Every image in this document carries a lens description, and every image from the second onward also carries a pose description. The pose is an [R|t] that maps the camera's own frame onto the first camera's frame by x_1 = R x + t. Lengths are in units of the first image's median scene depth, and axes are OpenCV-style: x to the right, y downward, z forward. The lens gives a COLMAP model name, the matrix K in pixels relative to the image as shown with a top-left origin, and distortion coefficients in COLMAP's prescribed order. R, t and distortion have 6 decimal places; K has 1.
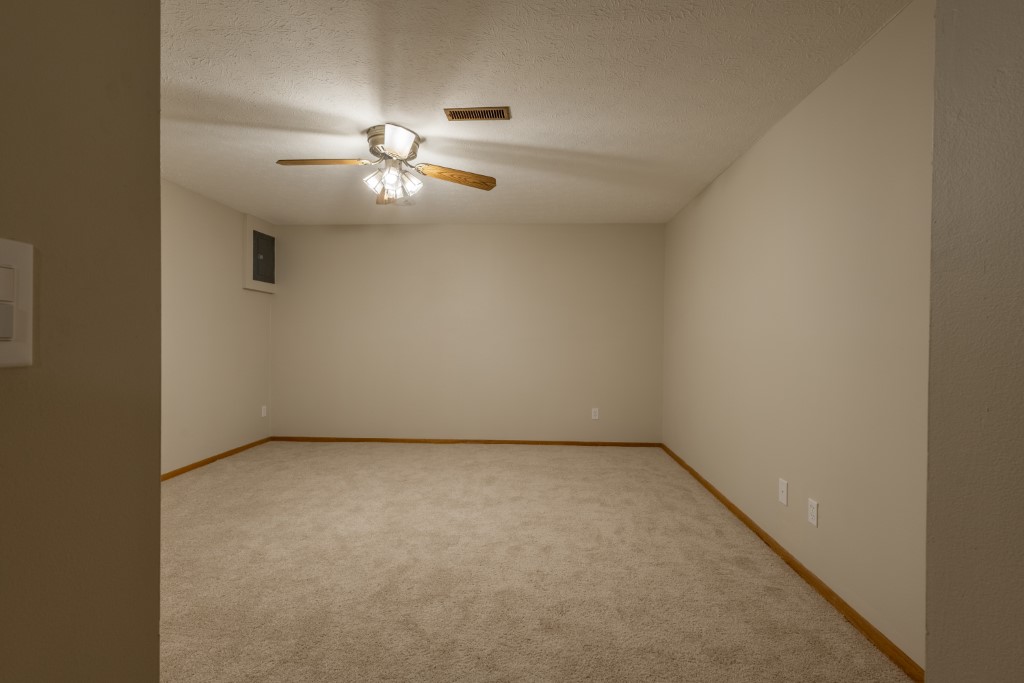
lens RADIAL K [[474.5, 0, 512.0], [0, 474.5, 341.5], [0, 0, 1]] dist [0.017749, -0.000780]
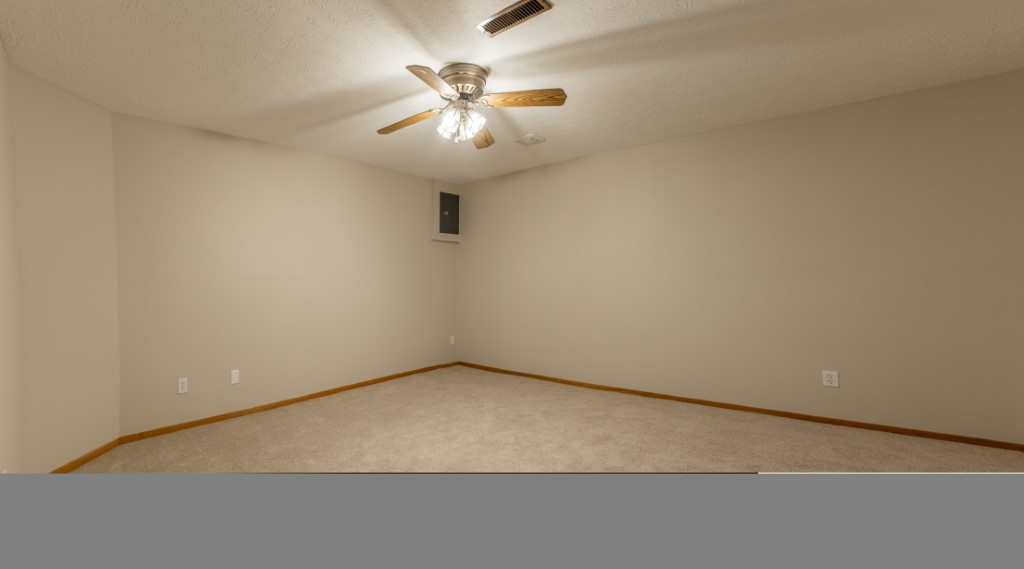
lens RADIAL K [[429.7, 0, 512.0], [0, 429.7, 284.5], [0, 0, 1]] dist [0.001170, 0.000029]
pose [[0.750000, -0.011828, -0.661333, 0.324339], [0.018850, 0.999816, 0.003496, 0.003932], [0.661170, -0.015088, 0.750085, 0.288294]]
